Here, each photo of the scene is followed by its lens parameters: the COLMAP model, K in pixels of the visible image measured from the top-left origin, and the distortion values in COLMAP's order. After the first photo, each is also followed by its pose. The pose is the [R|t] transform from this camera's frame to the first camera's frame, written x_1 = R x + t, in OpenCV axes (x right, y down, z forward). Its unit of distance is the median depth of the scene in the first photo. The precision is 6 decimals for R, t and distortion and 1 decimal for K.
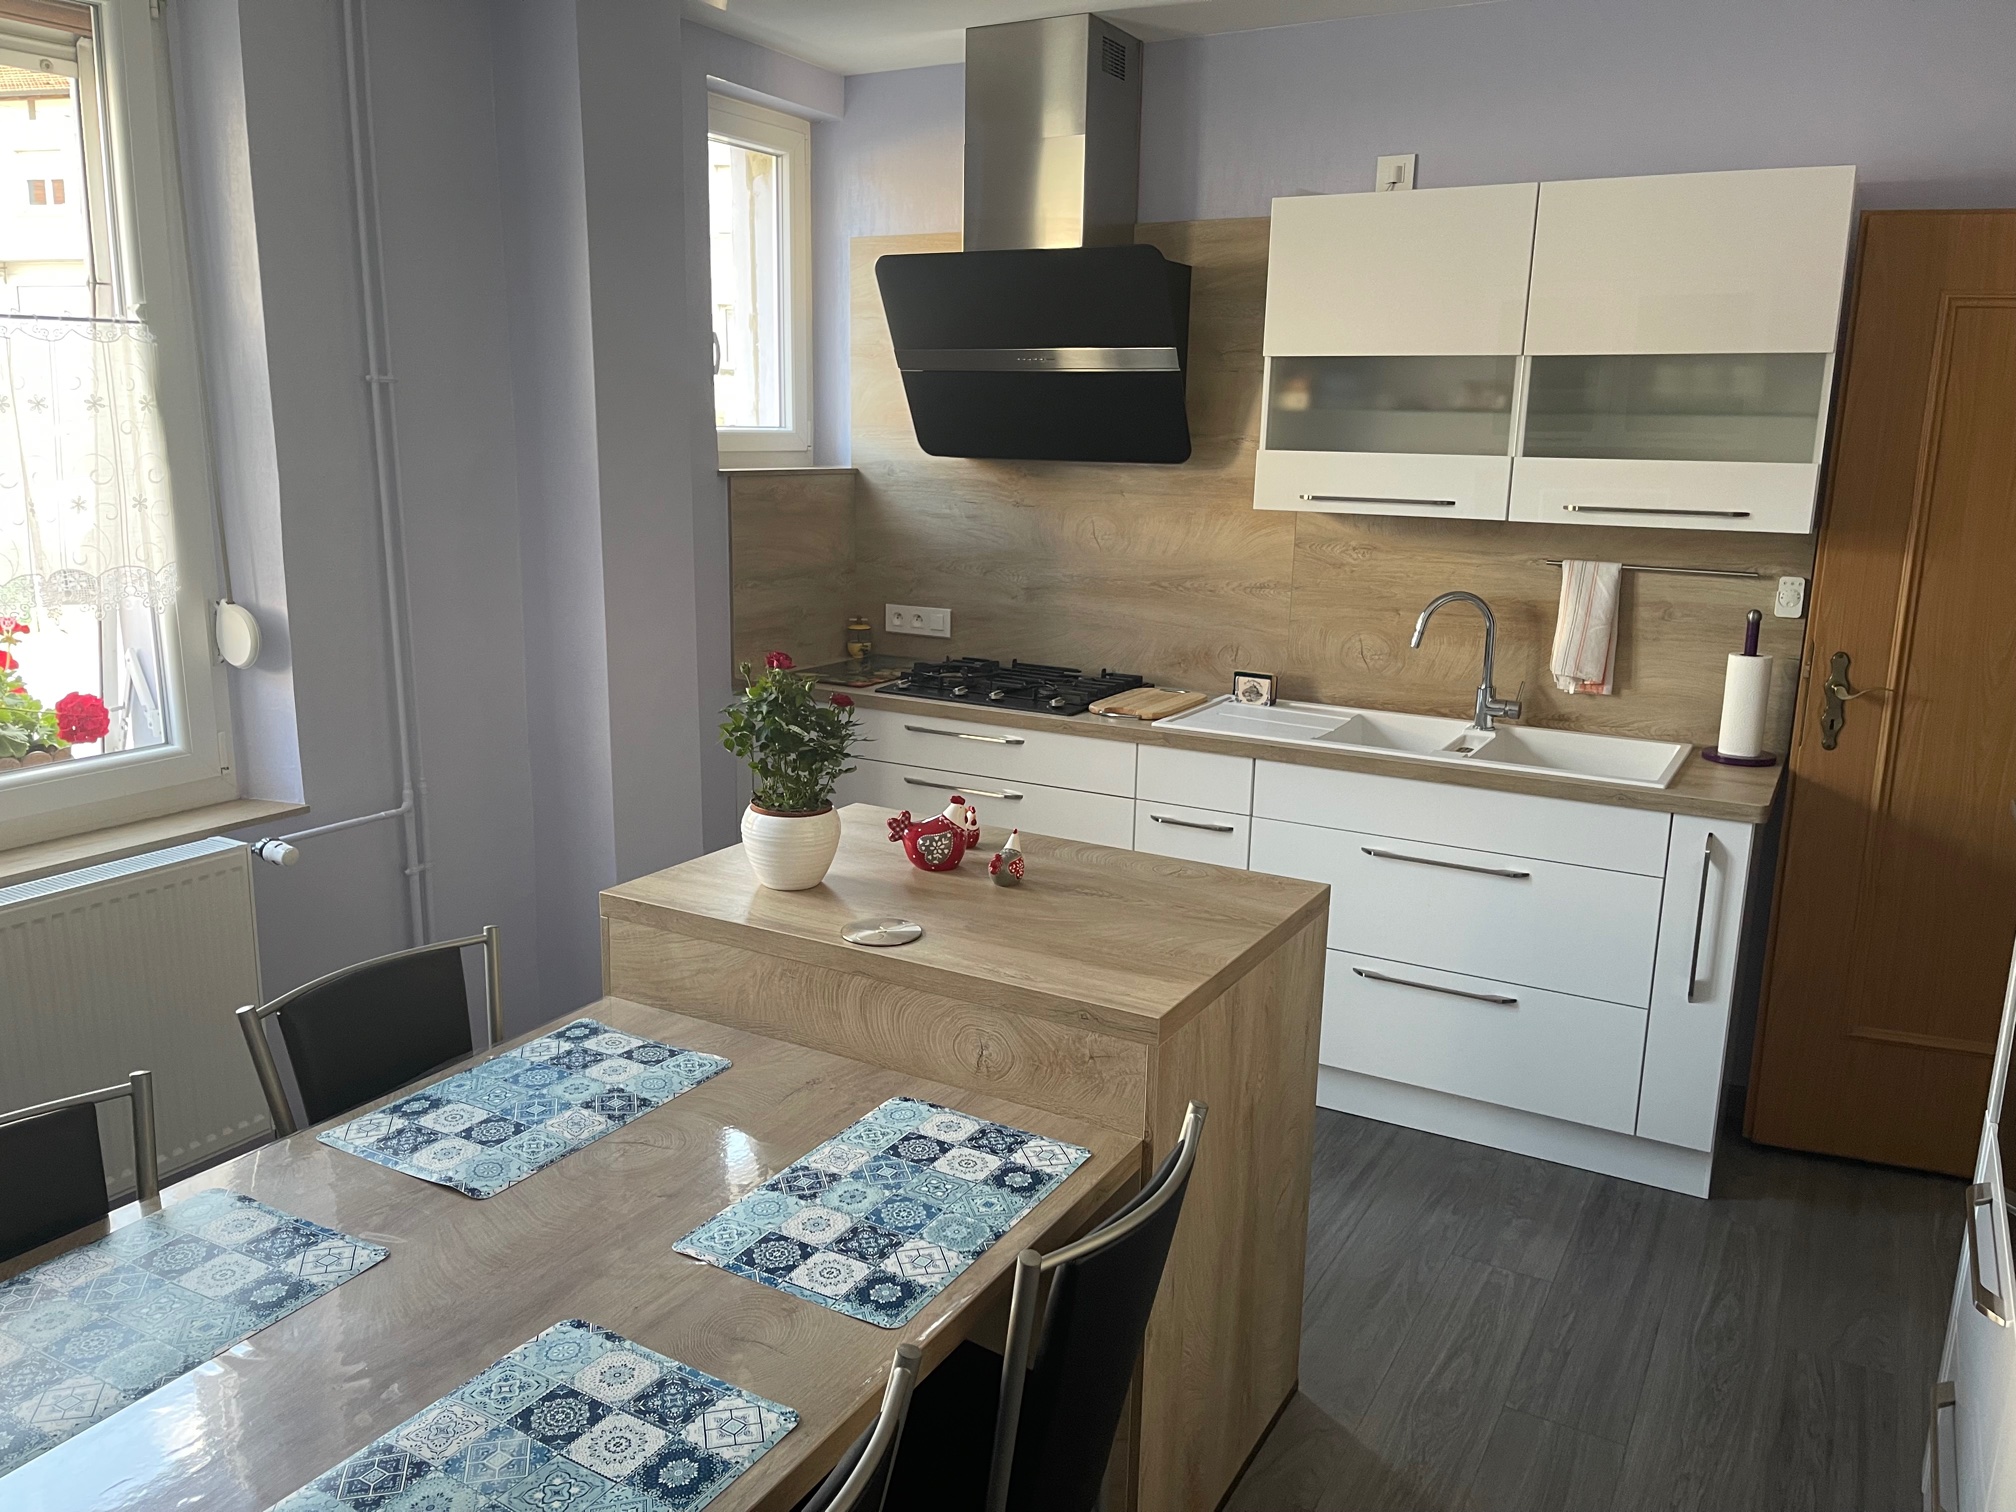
lens RADIAL K [[1518.2, 0, 998.5], [0, 1518.2, 752.5], [0, 0, 1]] dist [0.064472, -0.093697]
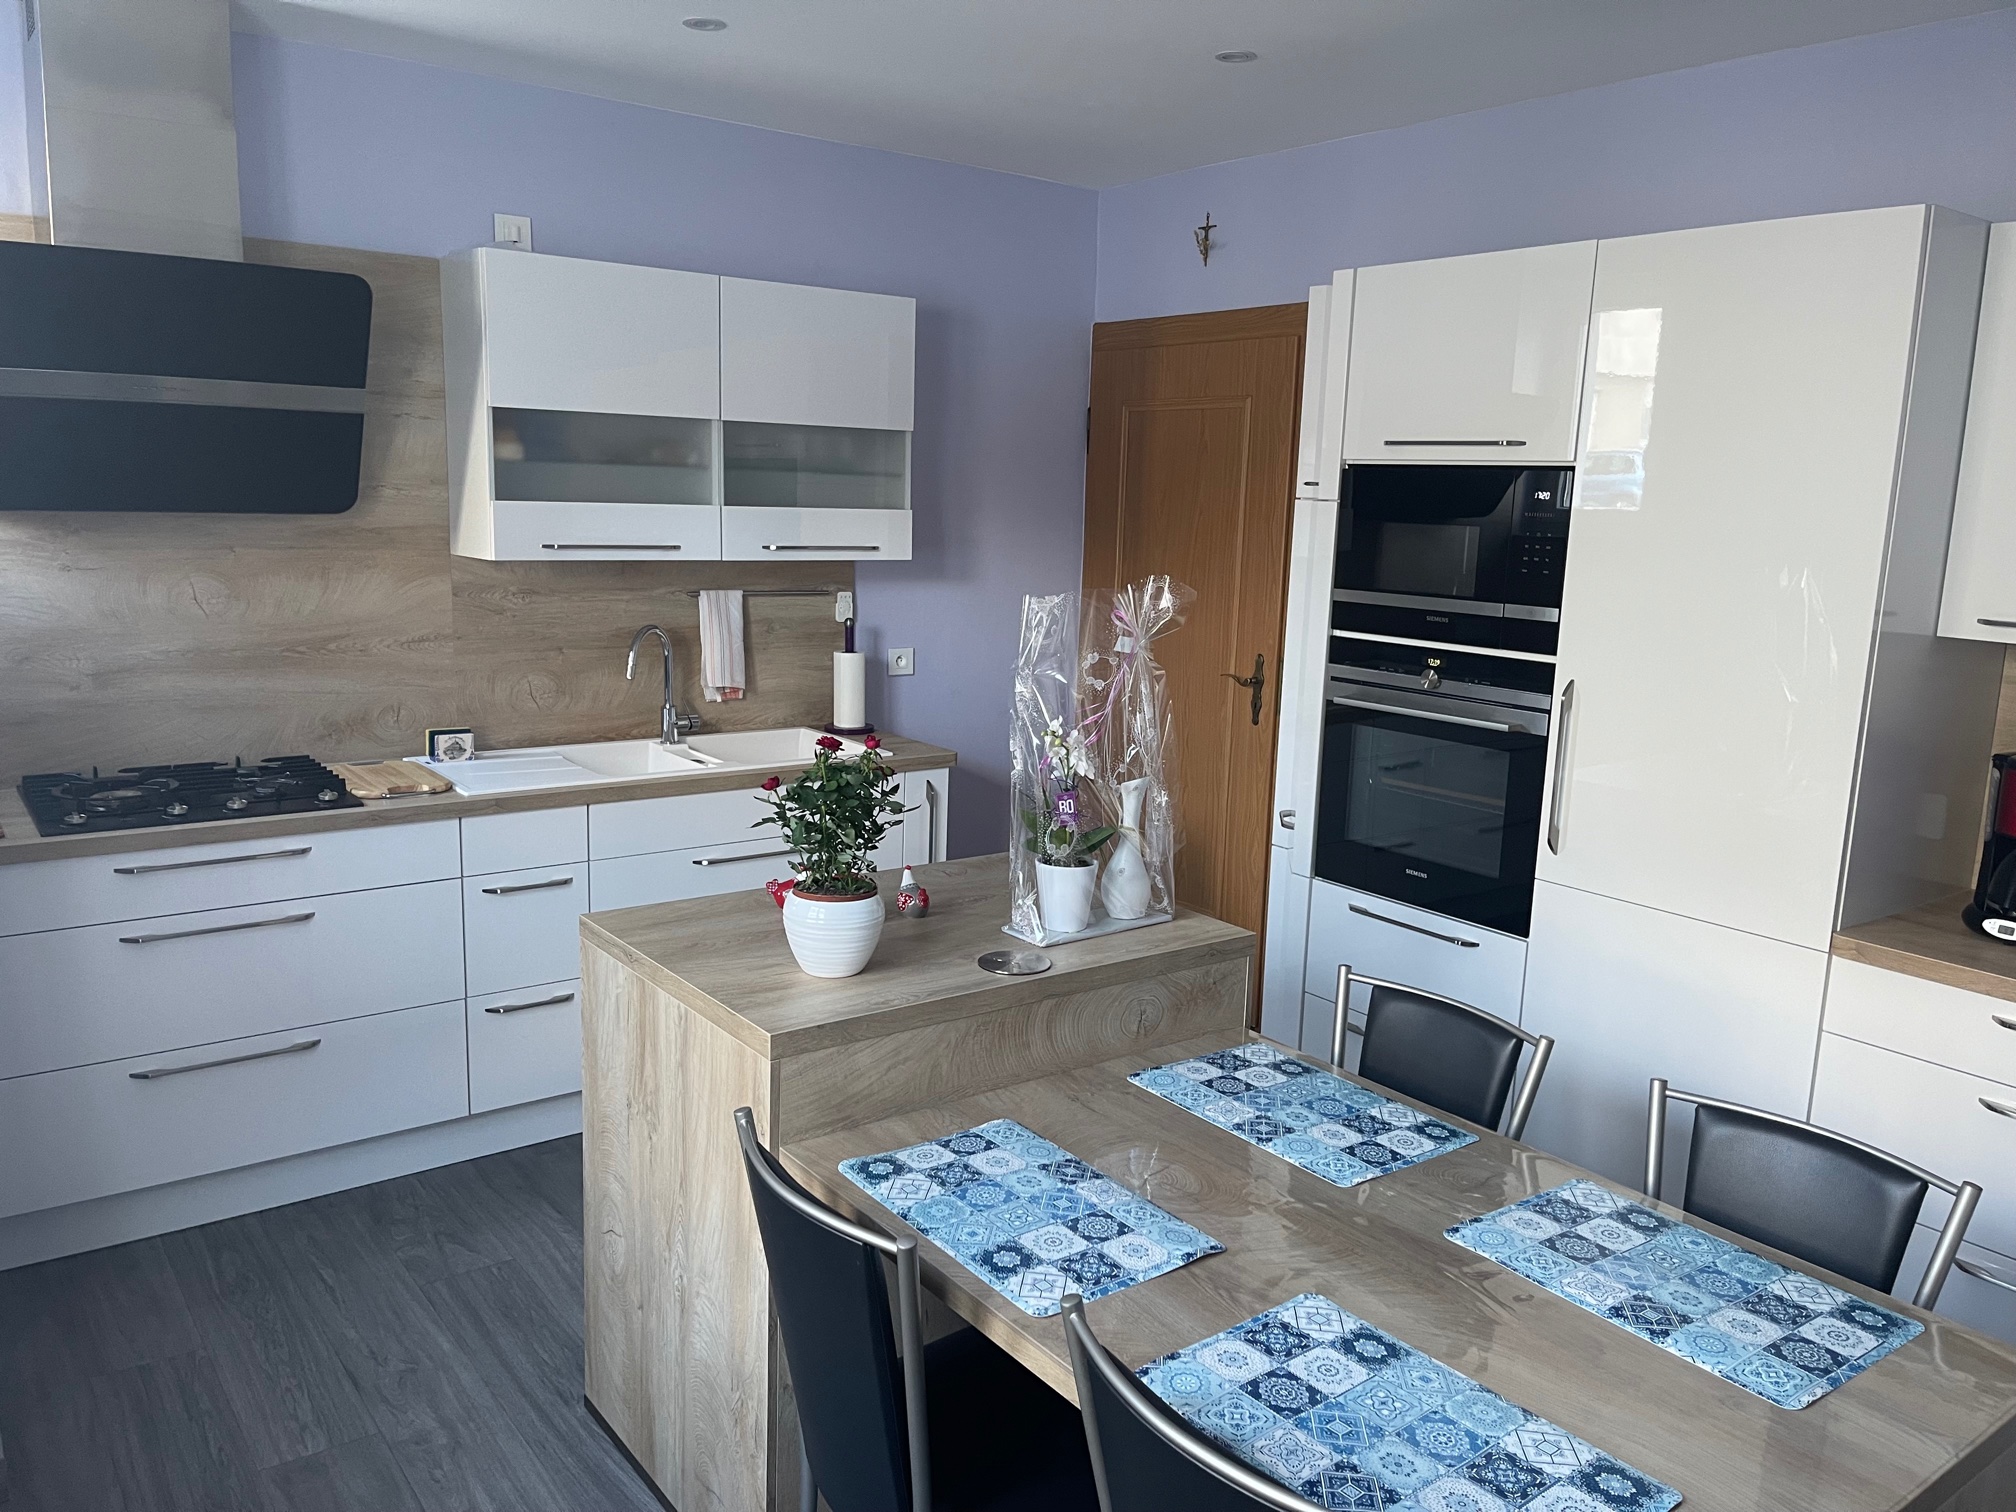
lens RADIAL K [[1518.2, 0, 991.0], [0, 1518.2, 765.3], [0, 0, 1]] dist [0.064472, -0.093697]
pose [[0.402520, -0.173315, 0.898855, -0.667000], [0.171097, 0.978854, 0.112120, -0.094233], [-0.899280, 0.108660, 0.423662, 0.339622]]
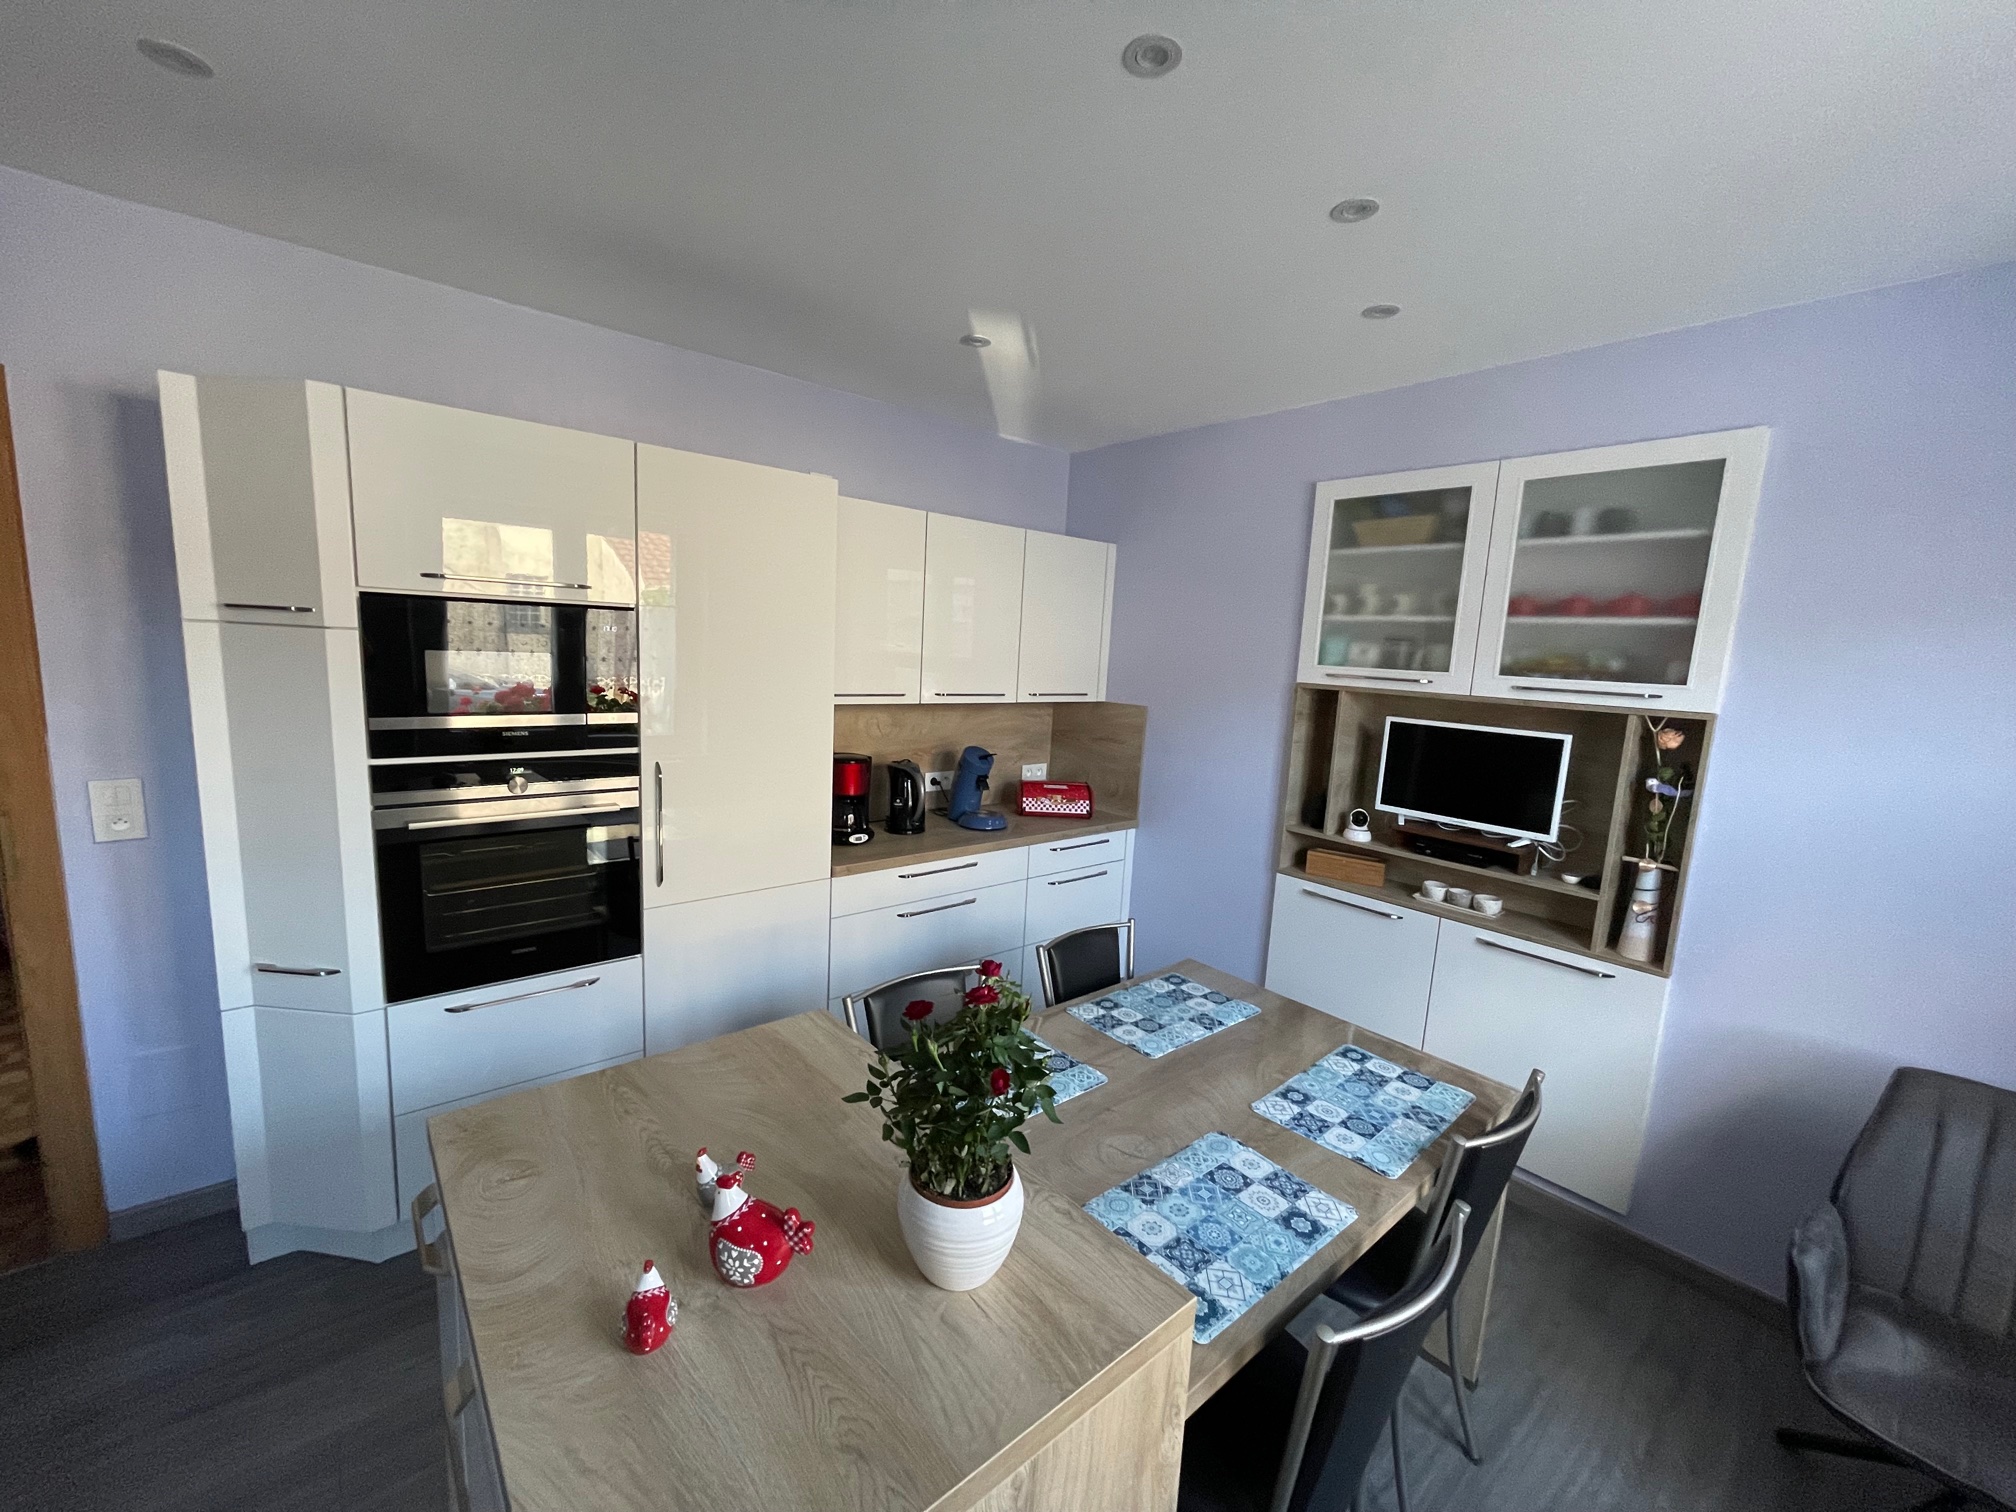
lens RADIAL K [[804.7, 0, 996.1], [0, 804.7, 769.4], [0, 0, 1]] dist [-0.004100, -0.001733]
pose [[-0.935380, -0.117212, 0.333655, -0.185127], [0.009399, 0.934903, 0.354778, -0.210617], [-0.353520, 0.334989, -0.873388, 0.893410]]
